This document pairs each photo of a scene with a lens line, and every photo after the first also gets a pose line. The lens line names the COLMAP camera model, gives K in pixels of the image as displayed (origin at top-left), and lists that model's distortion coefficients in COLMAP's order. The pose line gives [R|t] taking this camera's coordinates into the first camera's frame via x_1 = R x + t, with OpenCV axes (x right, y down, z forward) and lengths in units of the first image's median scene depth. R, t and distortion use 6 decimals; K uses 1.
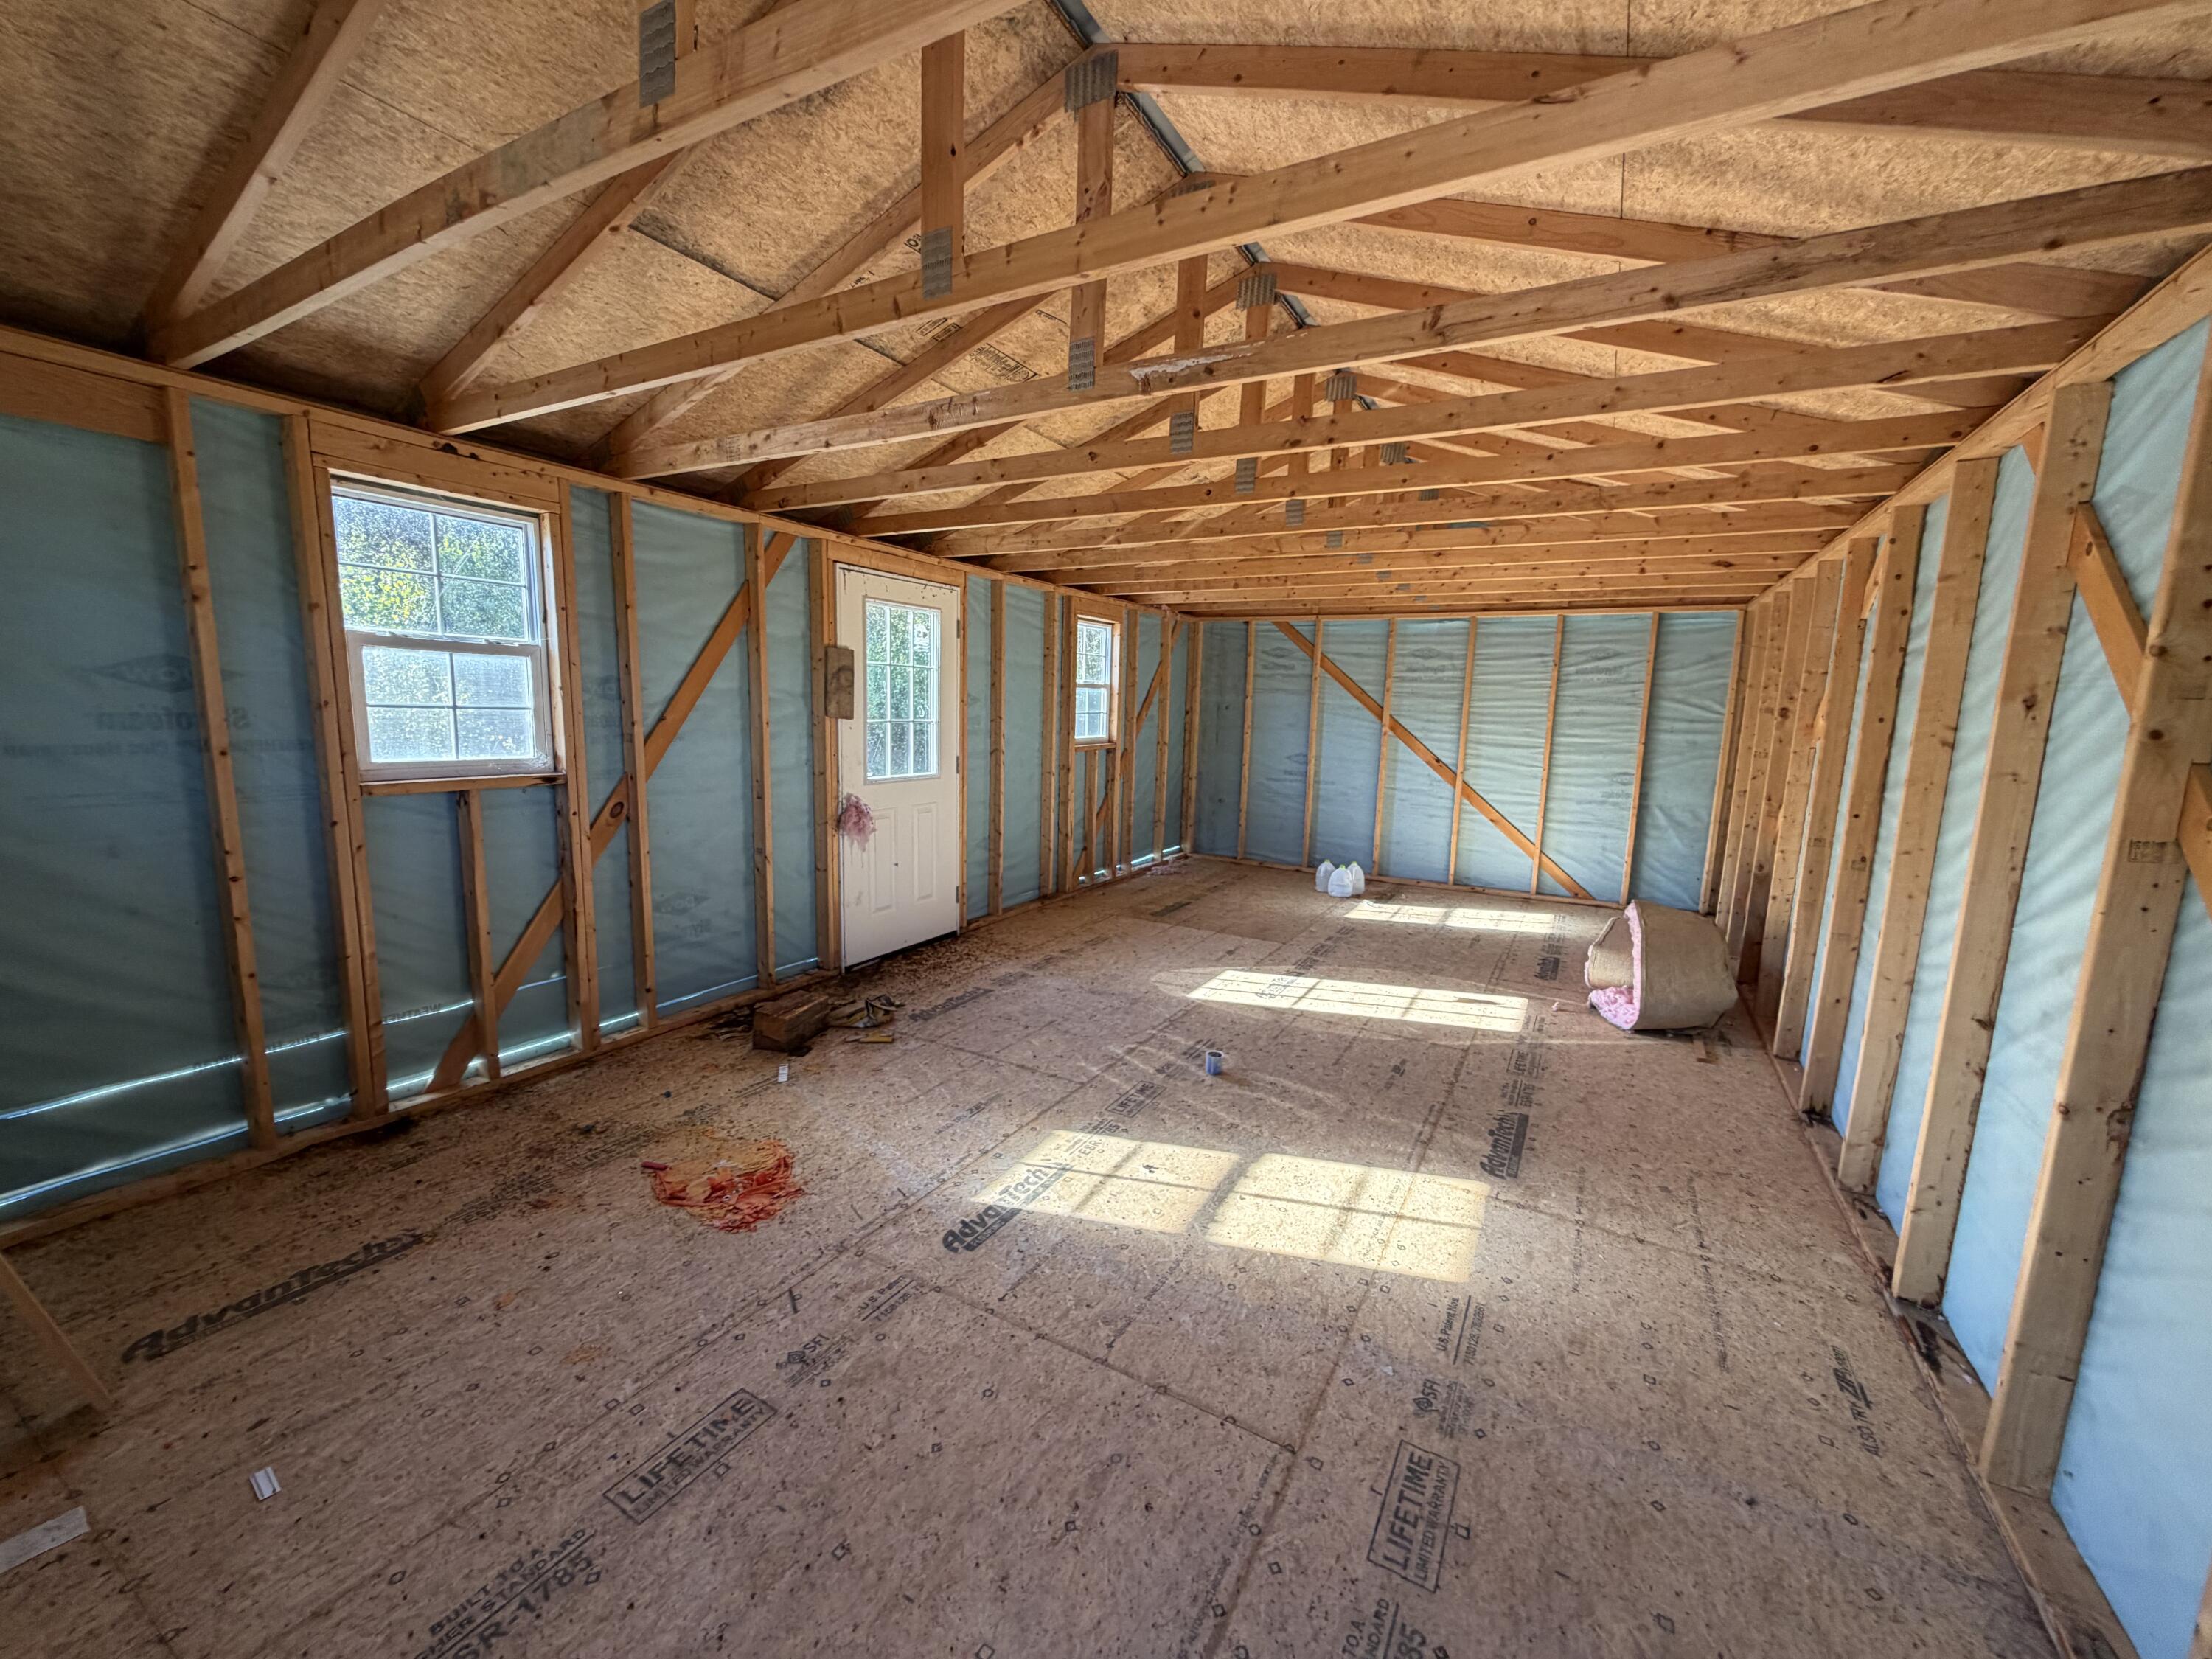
lens RADIAL K [[886.7, 0, 1096.2], [0, 886.7, 829.8], [0, 0, 1]] dist [0.002154, 0.000338]
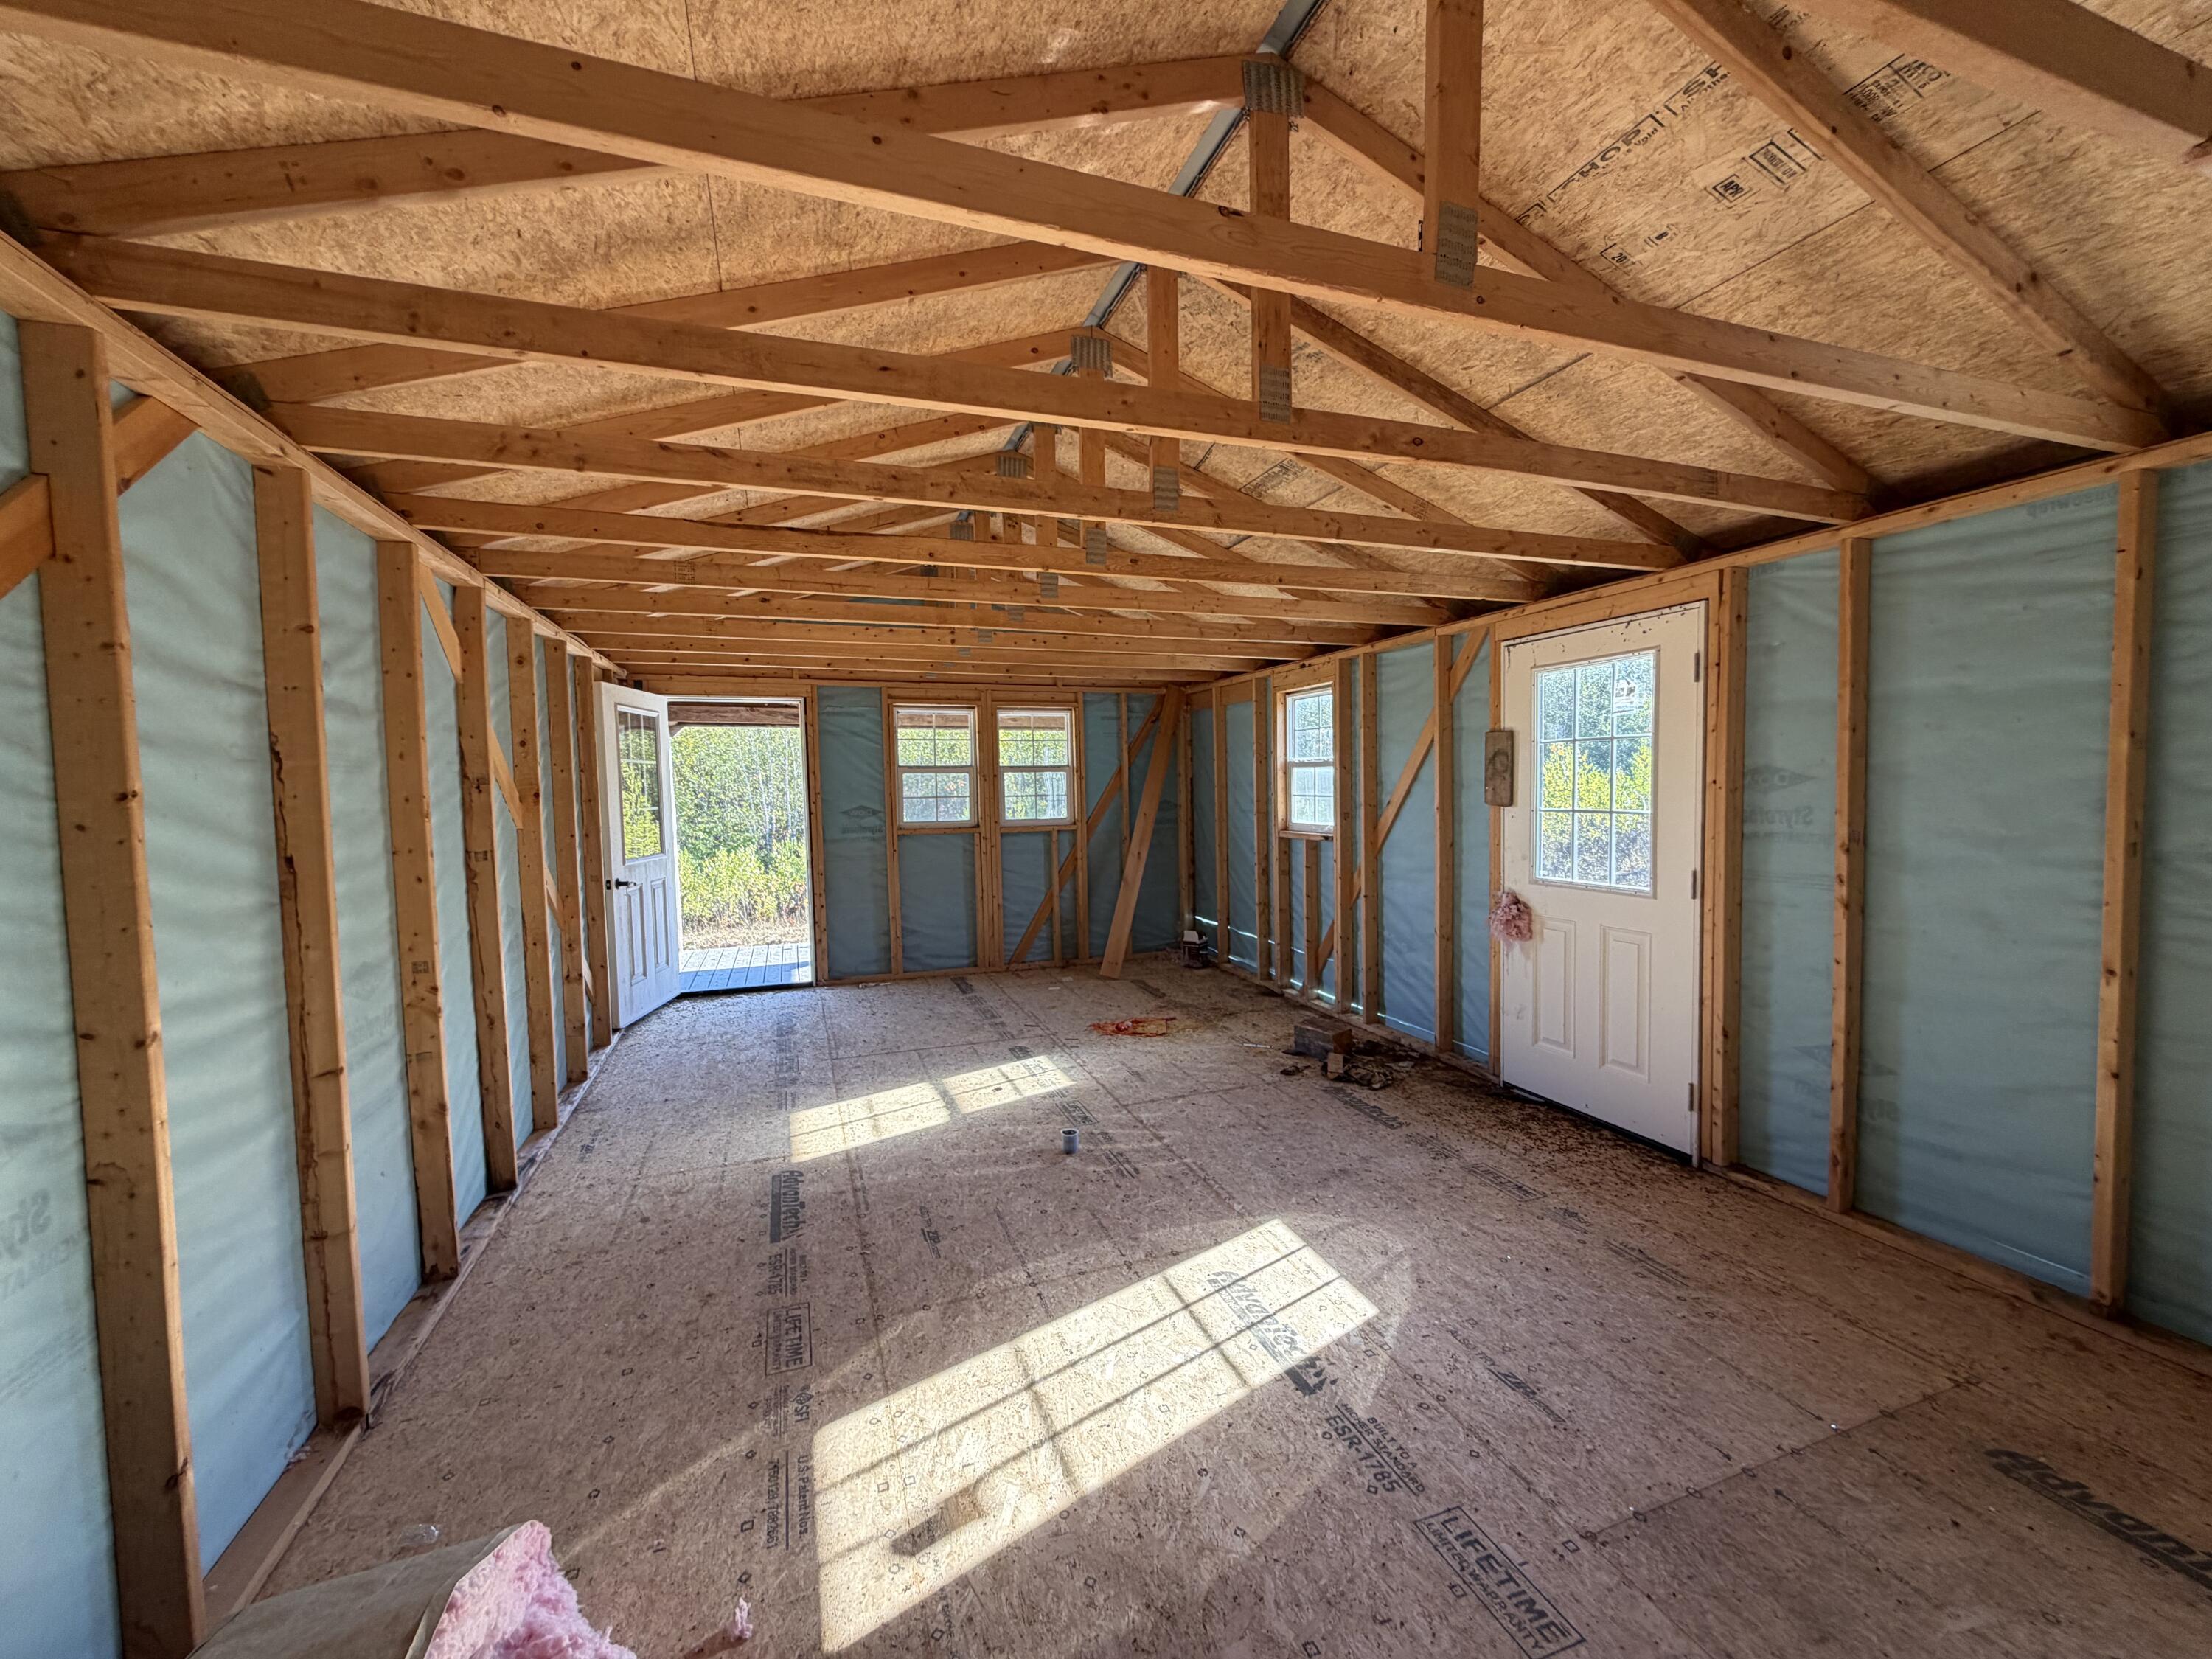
lens RADIAL K [[886.7, 0, 1103.5], [0, 886.7, 834.3], [0, 0, 1]] dist [0.002154, 0.000338]
pose [[-0.649844, 0.021502, -0.759764, 0.808295], [-0.111037, 0.986190, 0.122883, -0.192128], [0.751913, 0.164216, -0.638482, 1.510690]]
